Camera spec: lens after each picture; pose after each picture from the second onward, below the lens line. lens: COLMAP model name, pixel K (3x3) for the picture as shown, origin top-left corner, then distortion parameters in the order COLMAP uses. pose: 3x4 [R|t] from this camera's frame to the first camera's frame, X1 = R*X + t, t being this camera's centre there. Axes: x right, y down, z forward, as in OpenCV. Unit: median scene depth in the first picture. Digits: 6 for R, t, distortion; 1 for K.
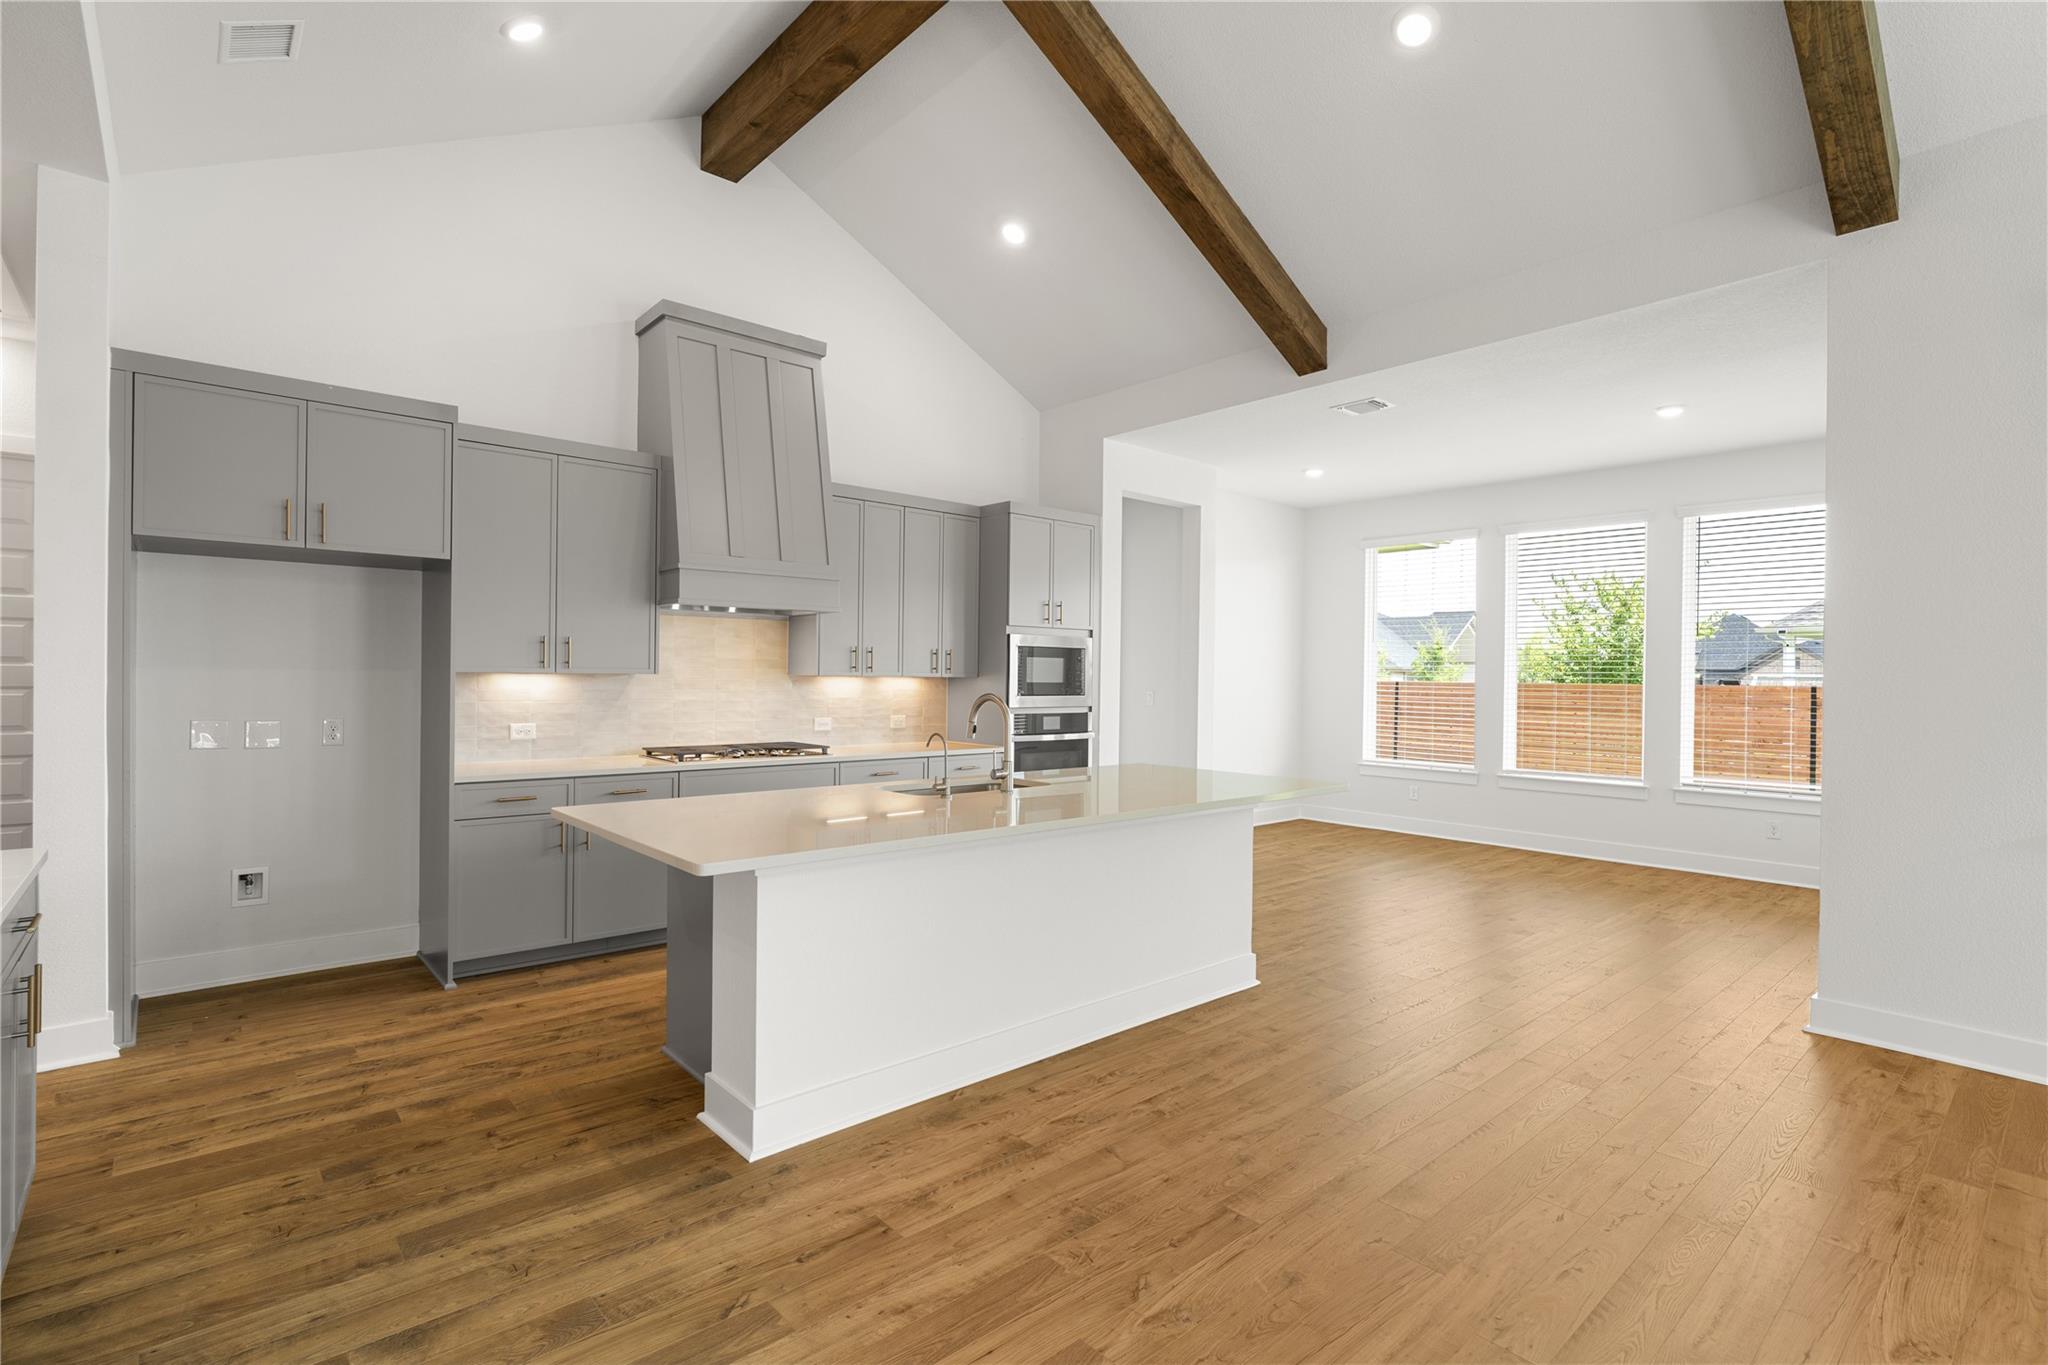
lens RADIAL K [[964.5, 0, 1018.5], [0, 964.5, 679.4], [0, 0, 1]] dist [-0.008138, 0.002493]
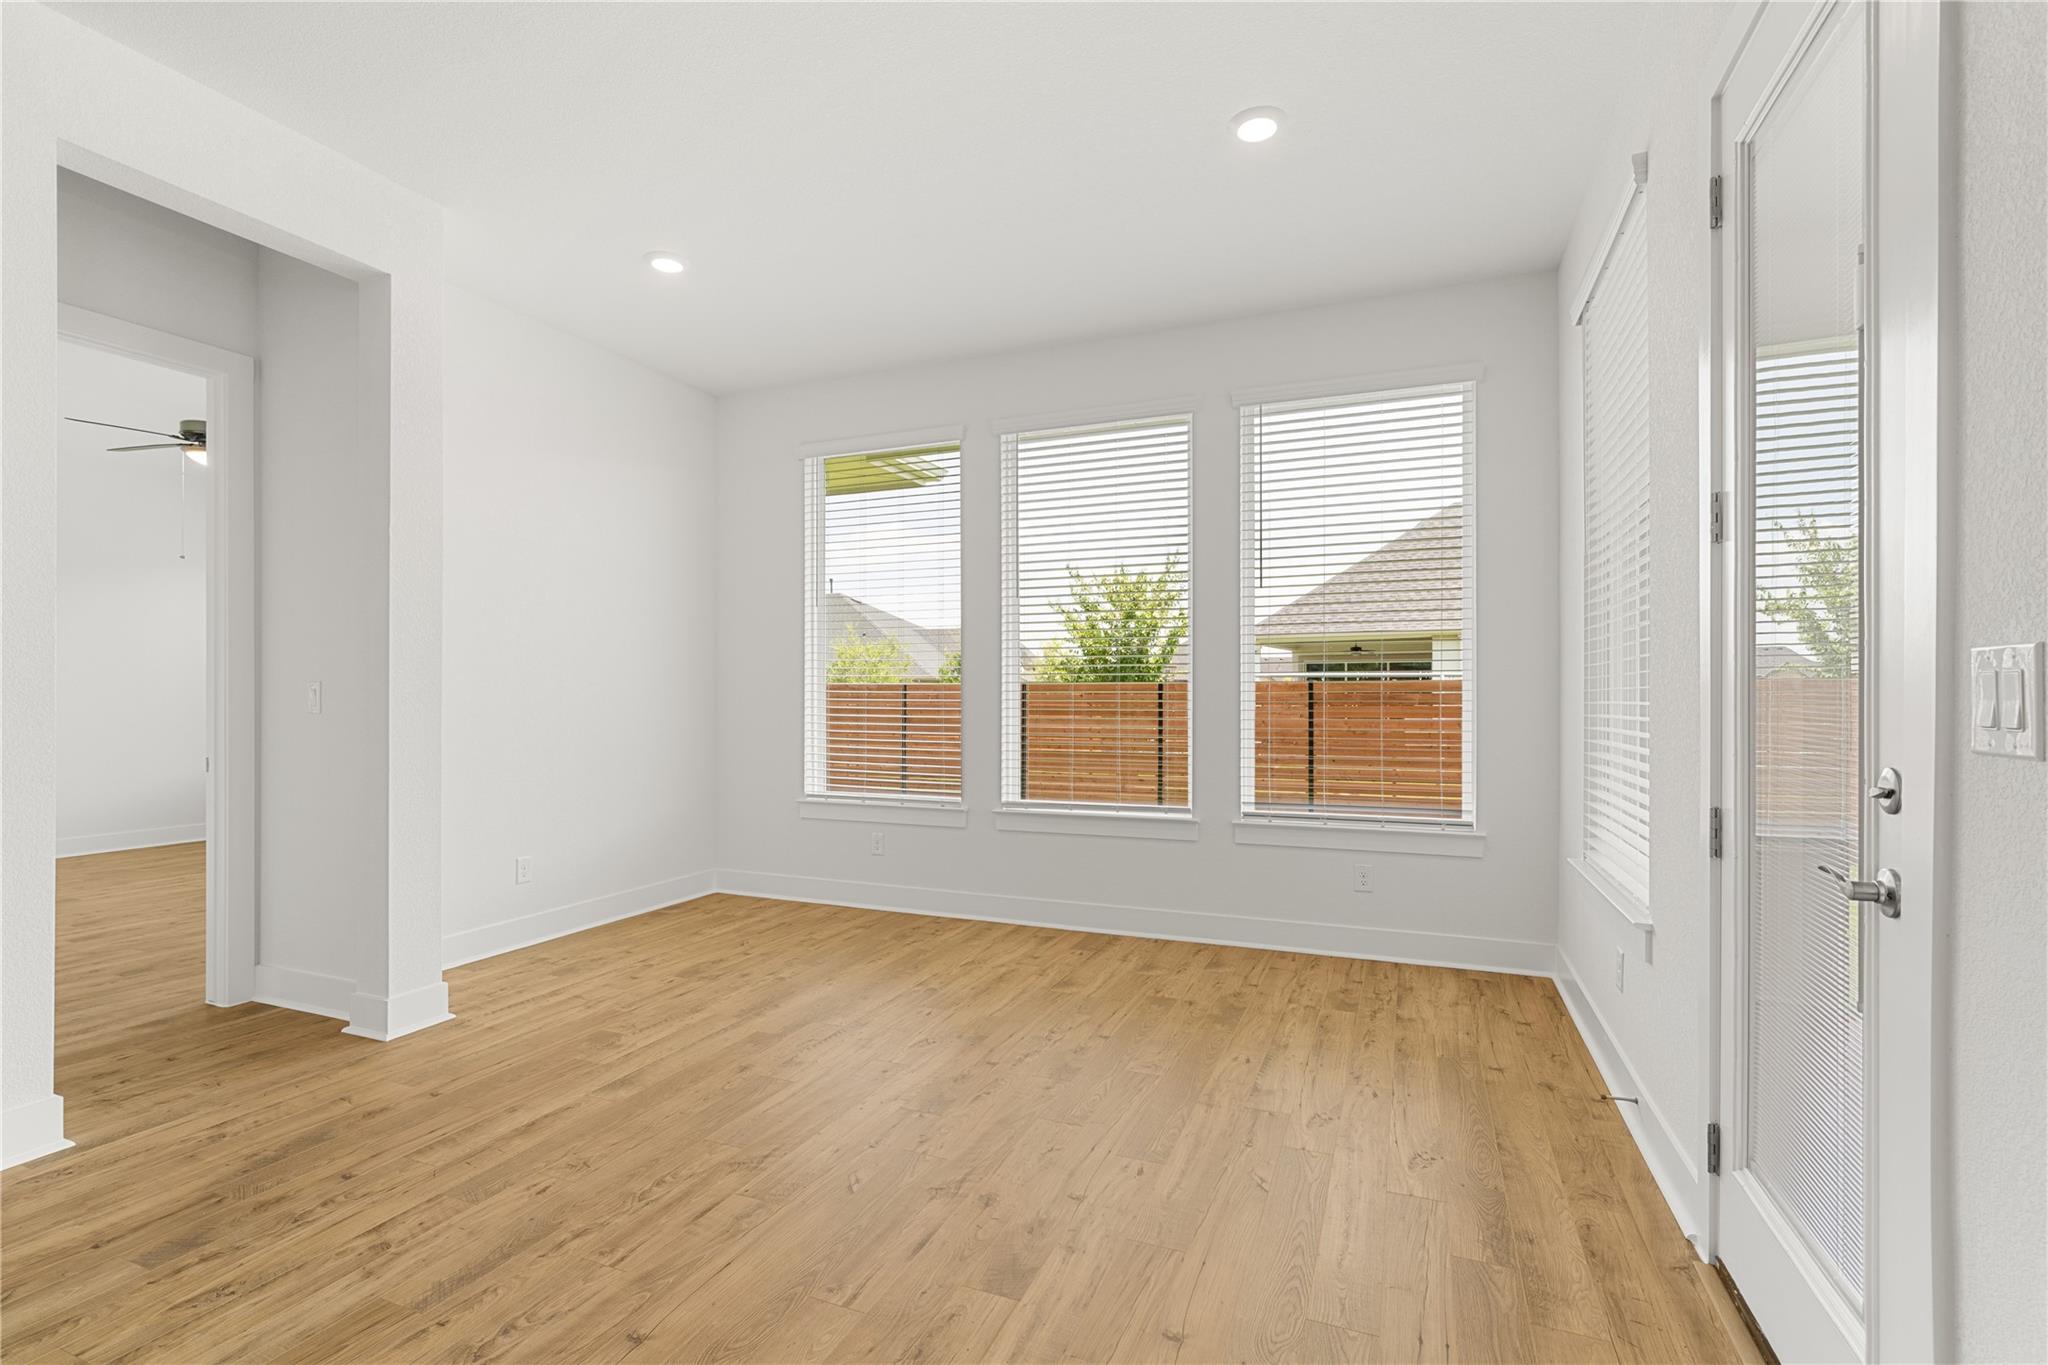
lens RADIAL K [[931.0, 0, 1016.1], [0, 931.0, 692.6], [0, 0, 1]] dist [-0.005738, 0.002389]
pose [[0.899518, -0.011671, 0.436729, 0.476628], [0.013054, 0.999915, -0.000166, 0.041672], [-0.436690, 0.005851, 0.899593, 0.861315]]
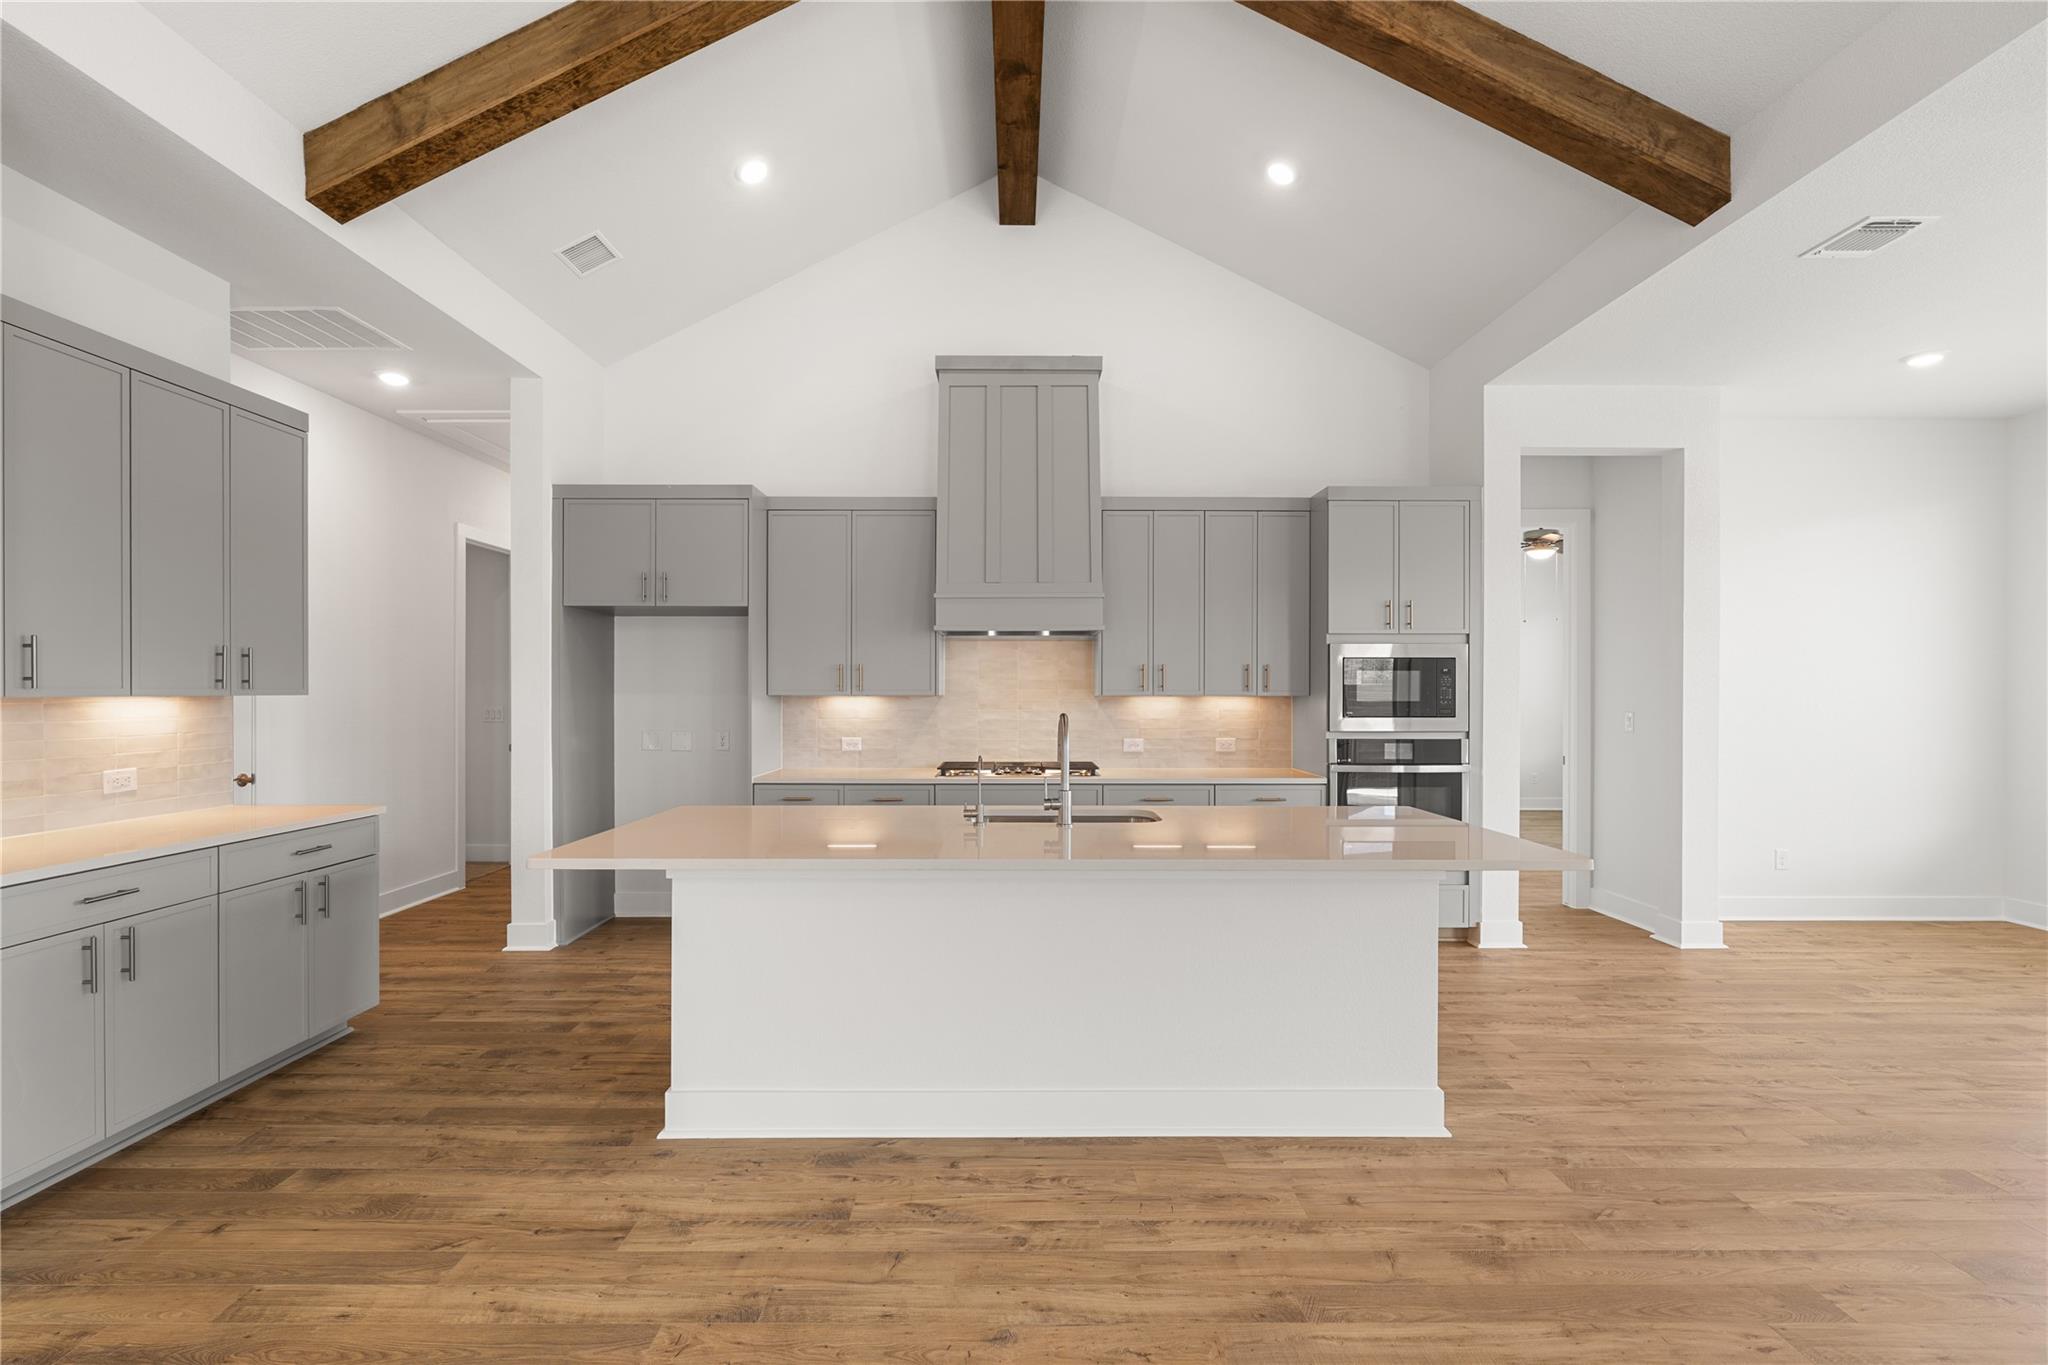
lens RADIAL K [[931.0, 0, 1011.5], [0, 931.0, 695.3], [0, 0, 1]] dist [-0.005738, 0.002389]
pose [[0.750562, -0.009508, -0.660731, 0.485135], [0.005594, 0.999952, -0.008035, 0.004283], [0.660776, 0.002335, 0.750580, 0.311446]]
